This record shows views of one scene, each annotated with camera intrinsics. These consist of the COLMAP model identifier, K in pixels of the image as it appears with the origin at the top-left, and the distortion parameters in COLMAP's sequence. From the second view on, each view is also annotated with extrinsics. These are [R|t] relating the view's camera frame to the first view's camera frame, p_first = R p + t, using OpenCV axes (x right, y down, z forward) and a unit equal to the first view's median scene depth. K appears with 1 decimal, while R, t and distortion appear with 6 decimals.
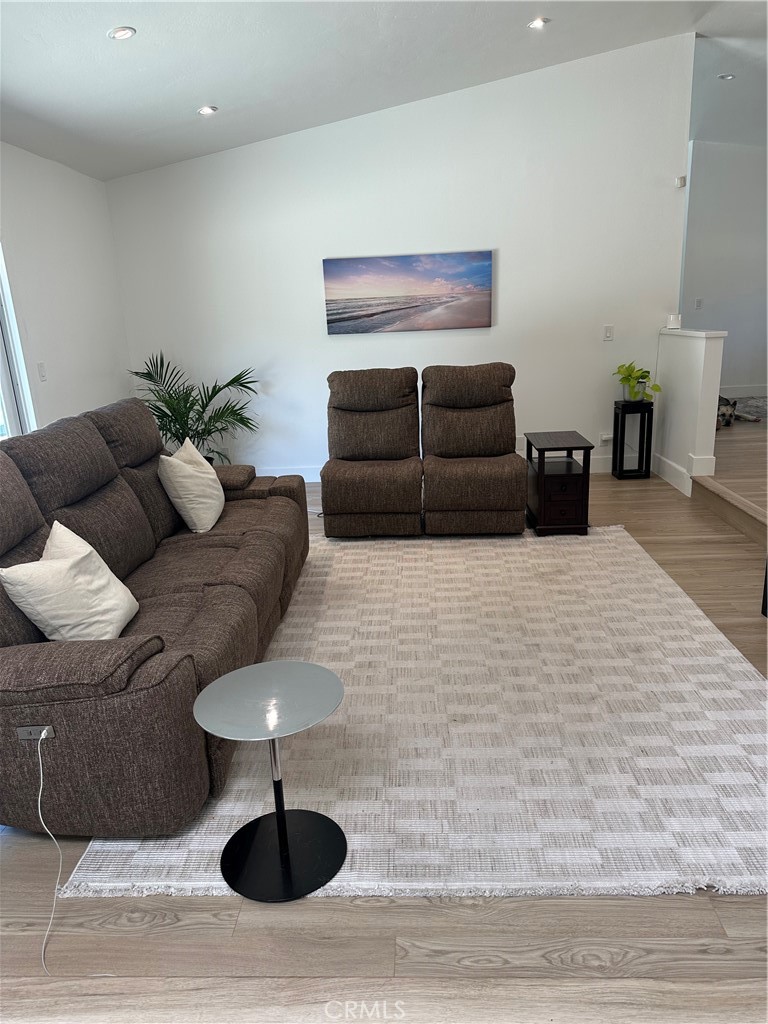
lens RADIAL K [[721.0, 0, 377.9], [0, 721.0, 518.3], [0, 0, 1]] dist [0.031328, -0.034642]
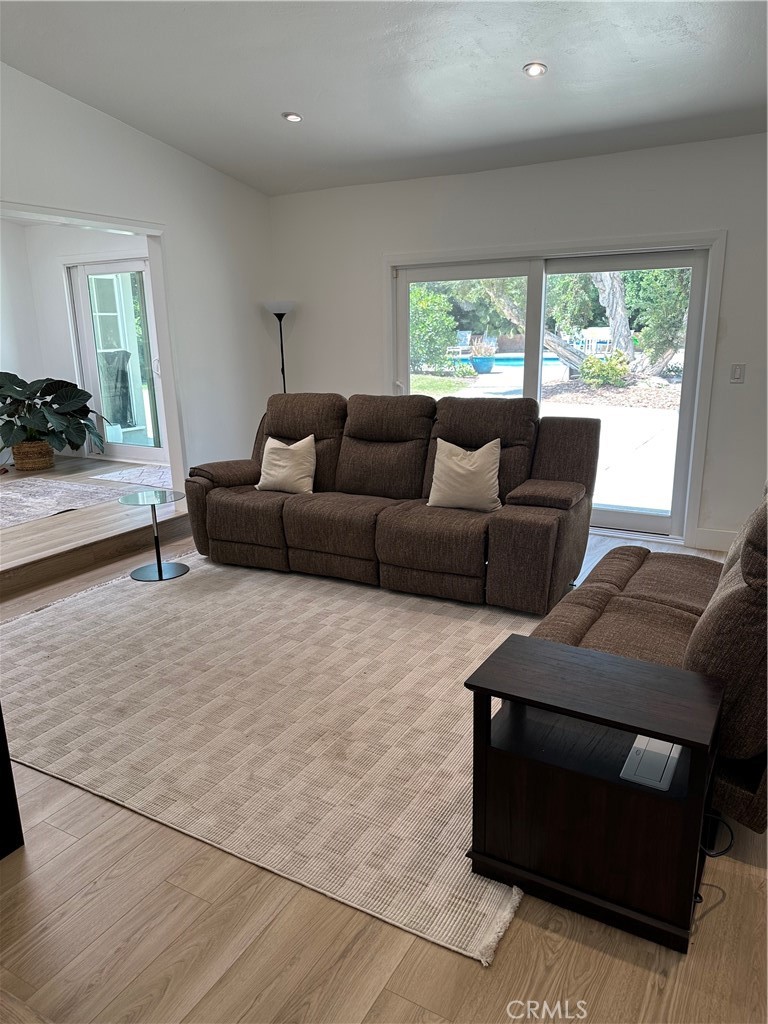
lens RADIAL K [[721.0, 0, 384.1], [0, 721.0, 513.3], [0, 0, 1]] dist [0.031328, -0.034642]
pose [[-0.446704, 0.288499, -0.846891, 0.792540], [-0.211342, 0.885768, 0.413218, -0.433635], [0.869362, 0.363570, -0.334704, 1.294701]]
